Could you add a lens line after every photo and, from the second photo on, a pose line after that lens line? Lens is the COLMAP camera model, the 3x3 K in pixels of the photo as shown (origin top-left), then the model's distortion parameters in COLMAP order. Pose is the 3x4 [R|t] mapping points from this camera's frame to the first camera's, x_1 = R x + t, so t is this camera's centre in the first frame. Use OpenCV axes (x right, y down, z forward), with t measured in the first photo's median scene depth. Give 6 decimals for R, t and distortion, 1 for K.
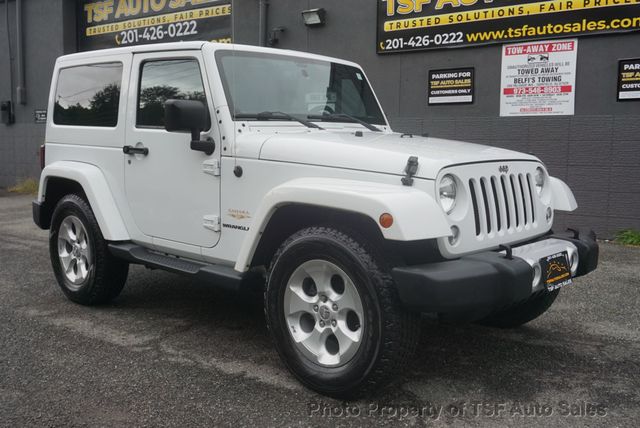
lens RADIAL K [[634.7, 0, 320.0], [0, 634.7, 214.0], [0, 0, 1]] dist [0.005473, -0.002386]
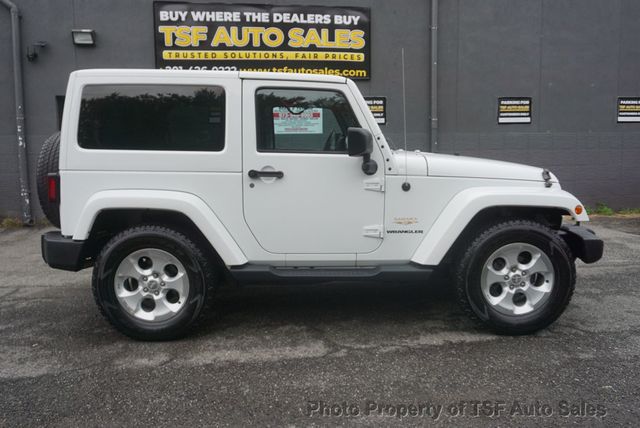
lens RADIAL K [[508.9, 0, 320.0], [0, 508.9, 214.0], [0, 0, 1]] dist [-0.028686, 0.005073]
pose [[0.719290, -0.104734, 0.686769, -0.785348], [0.093810, 0.994159, 0.053360, -0.069548], [-0.688347, 0.026045, 0.724914, 0.331748]]
